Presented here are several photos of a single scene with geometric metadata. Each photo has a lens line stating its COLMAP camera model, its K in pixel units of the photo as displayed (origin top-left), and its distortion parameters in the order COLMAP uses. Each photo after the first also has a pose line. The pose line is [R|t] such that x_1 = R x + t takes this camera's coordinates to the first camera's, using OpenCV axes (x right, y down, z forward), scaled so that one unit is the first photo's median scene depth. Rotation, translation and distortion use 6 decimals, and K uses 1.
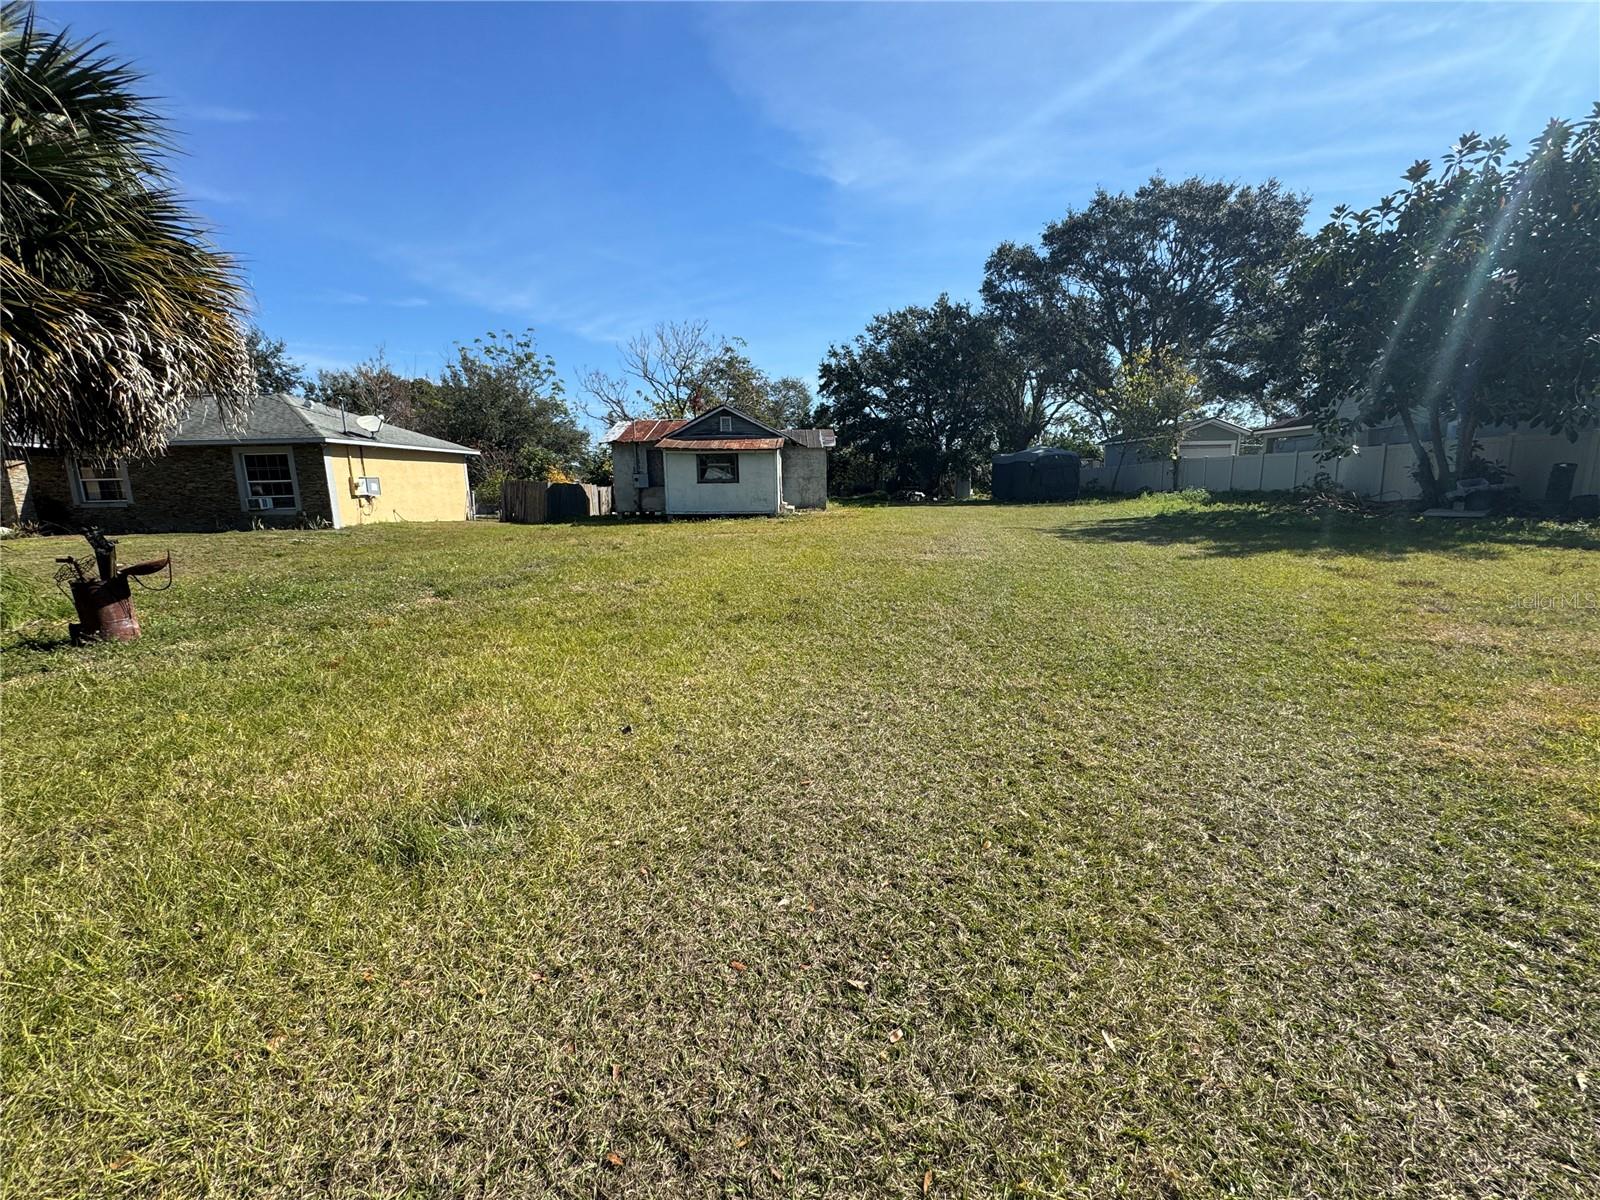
lens RADIAL K [[641.6, 0, 798.5], [0, 641.6, 599.9], [0, 0, 1]] dist [-0.001937, 0.000730]
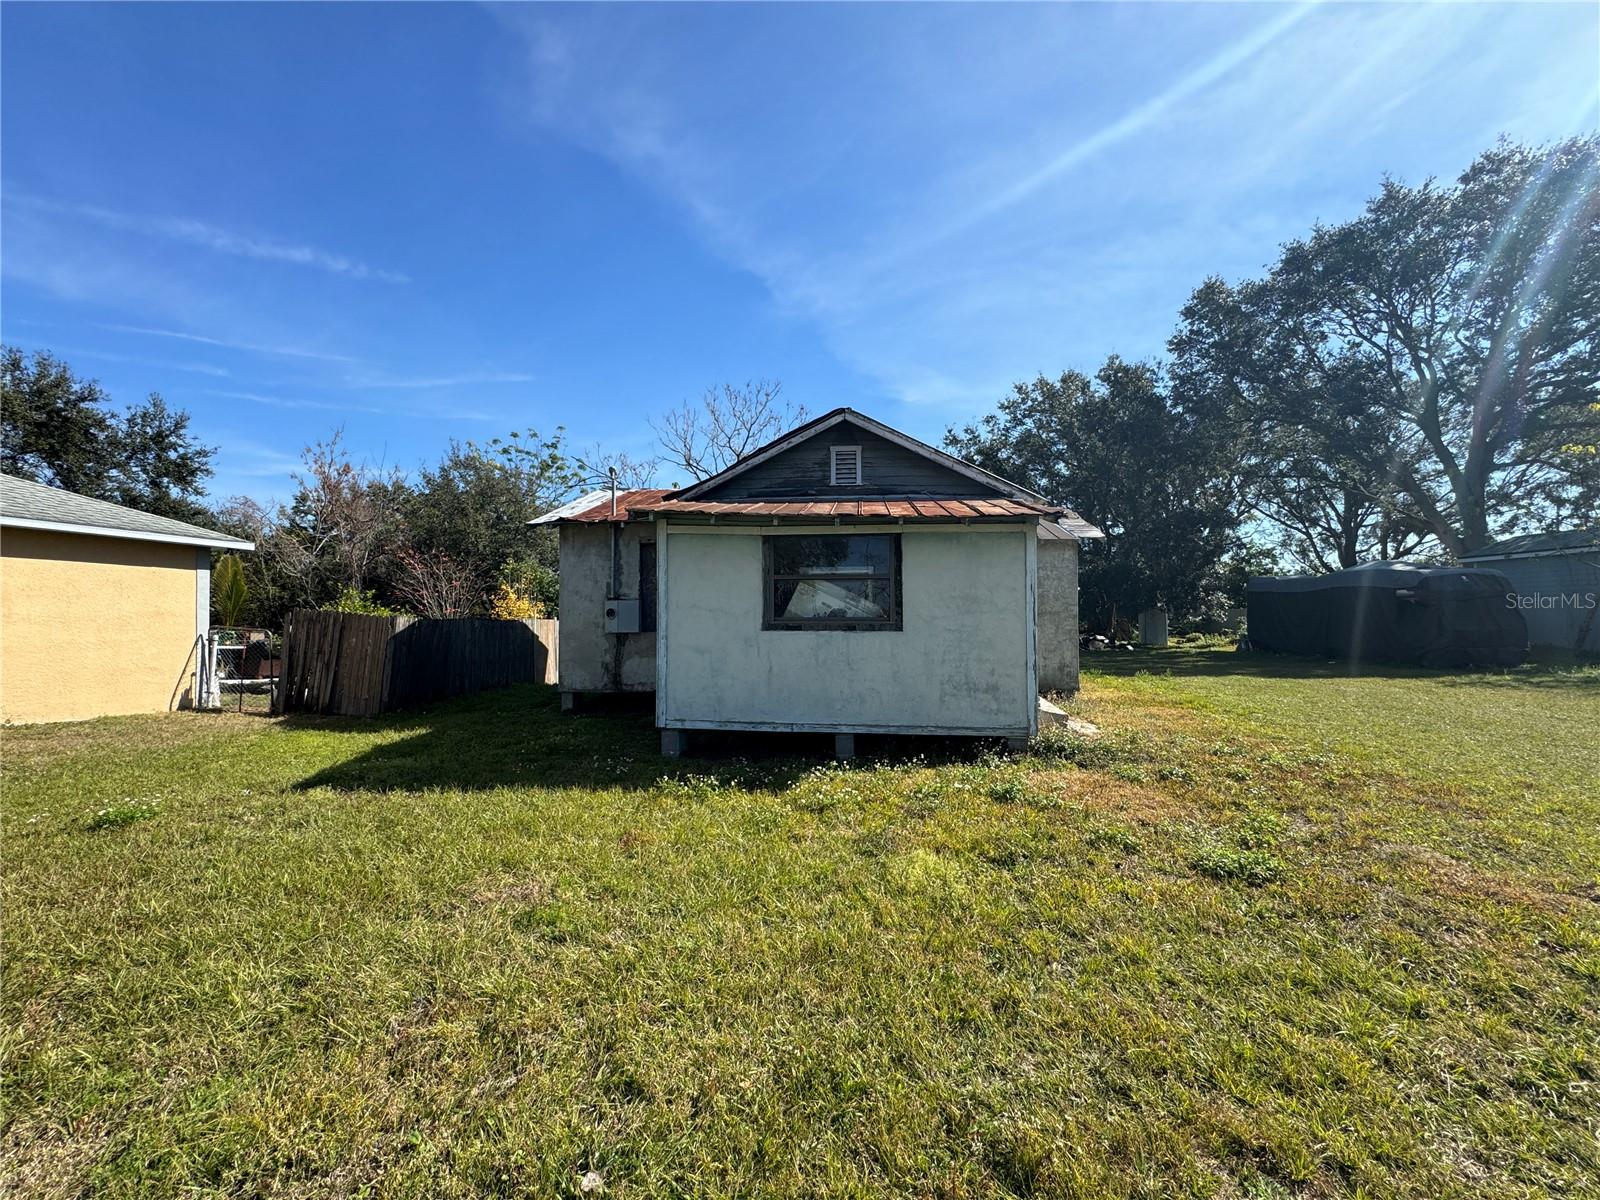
lens RADIAL K [[641.6, 0, 800.3], [0, 641.6, 603.5], [0, 0, 1]] dist [-0.001937, 0.000730]
pose [[0.996656, 0.011881, -0.080840, -0.101653], [-0.027513, 0.980393, -0.195122, -0.118838], [0.076936, 0.196694, 0.977442, 0.617314]]
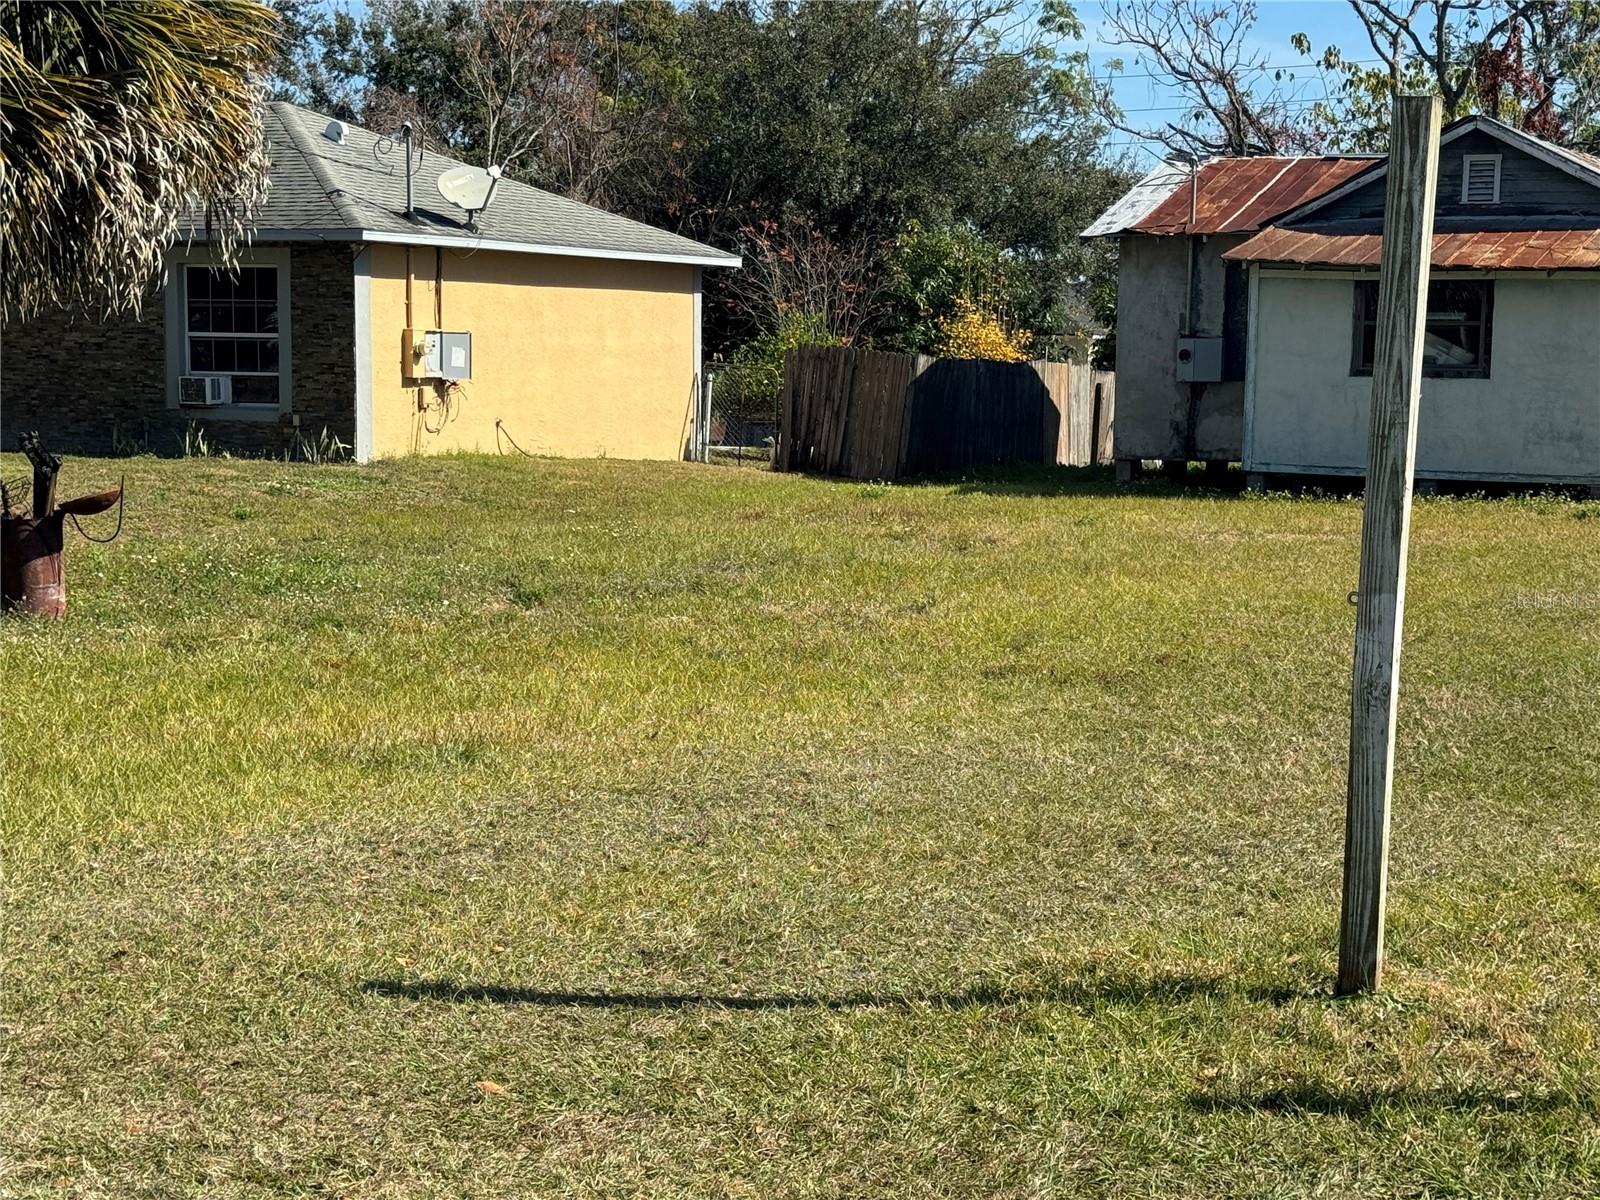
lens RADIAL K [[2669.8, 0, 824.5], [0, 2669.8, 632.1], [0, 0, 1]] dist [0.133625, 0.000000]
pose [[0.898886, 0.076249, -0.431497, 0.157032], [-0.108391, 0.992832, -0.050357, 0.027482], [0.424565, 0.092035, 0.900708, -0.218105]]
